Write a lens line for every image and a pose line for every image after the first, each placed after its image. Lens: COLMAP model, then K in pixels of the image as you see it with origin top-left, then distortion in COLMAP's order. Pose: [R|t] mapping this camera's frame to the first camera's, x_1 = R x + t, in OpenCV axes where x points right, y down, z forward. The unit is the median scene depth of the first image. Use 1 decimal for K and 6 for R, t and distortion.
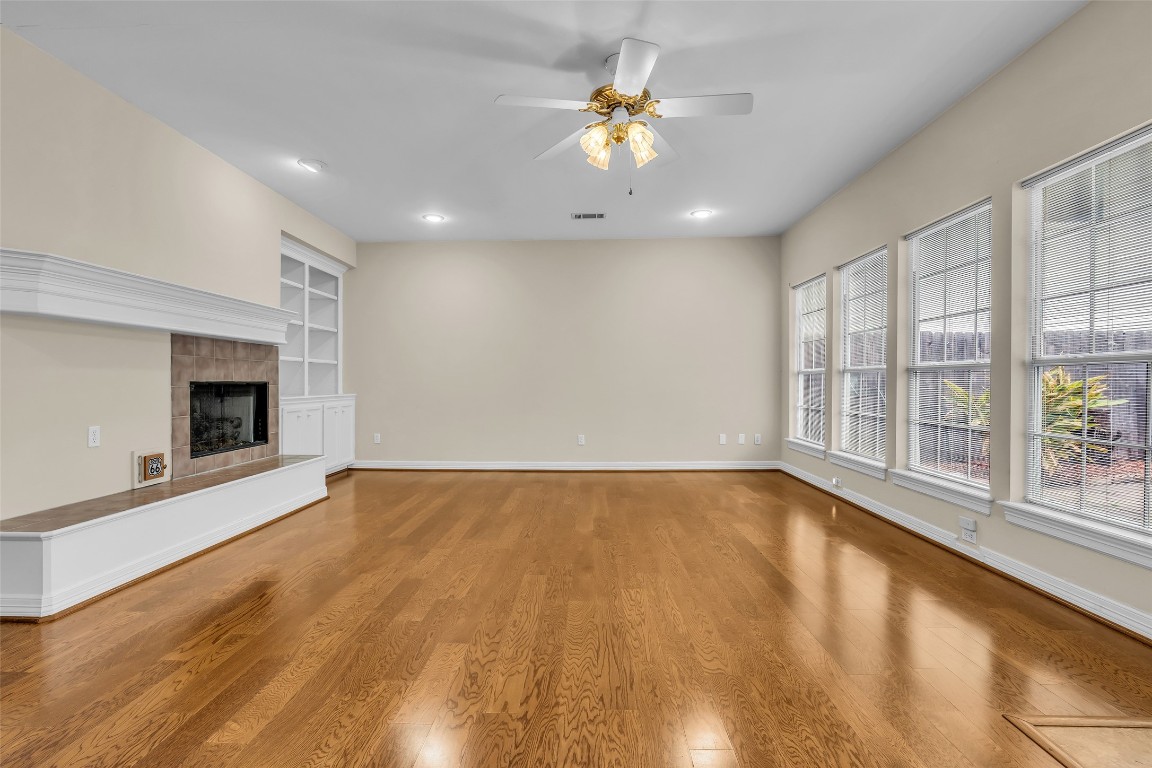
lens RADIAL K [[544.3, 0, 576.0], [0, 544.3, 384.0], [0, 0, 1]] dist [-0.007107, -0.000227]
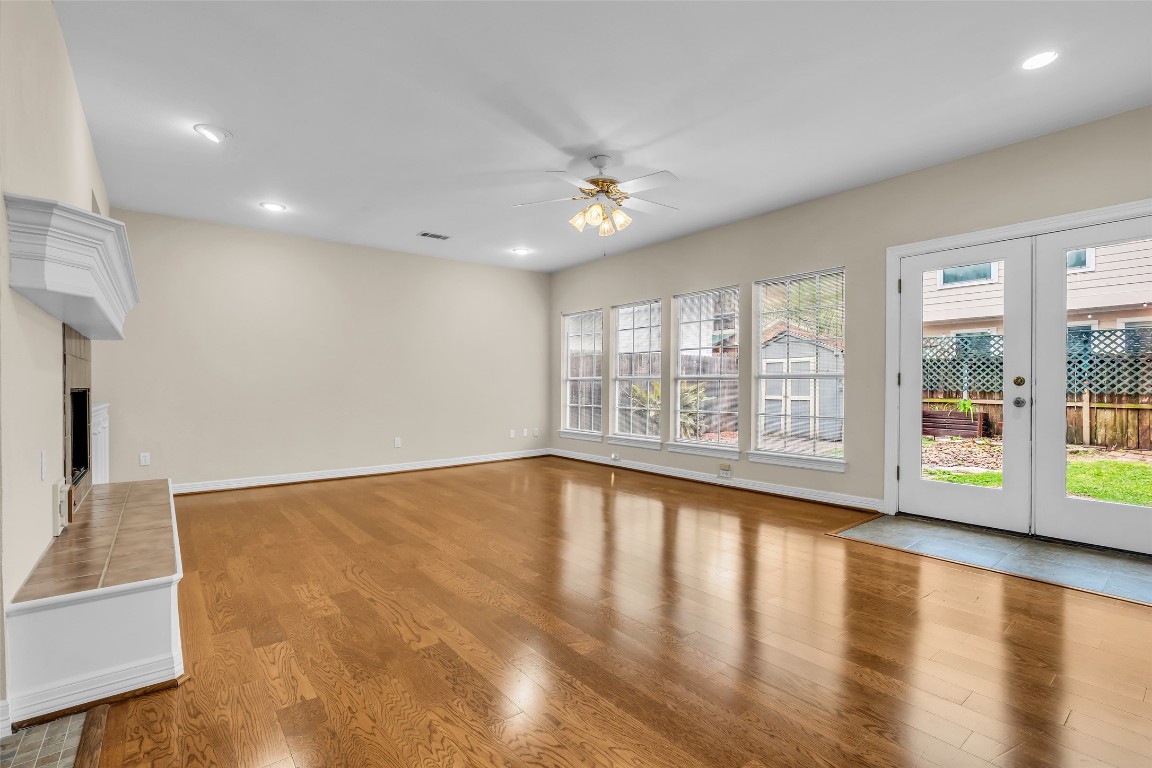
lens RADIAL K [[528.7, 0, 581.6], [0, 528.7, 387.5], [0, 0, 1]] dist [-0.002417, 0.008831]
pose [[0.757773, -0.003166, 0.652511, -0.594516], [0.004094, 0.999992, 0.000097, -0.002462], [-0.652506, 0.002598, 0.757779, -0.002343]]
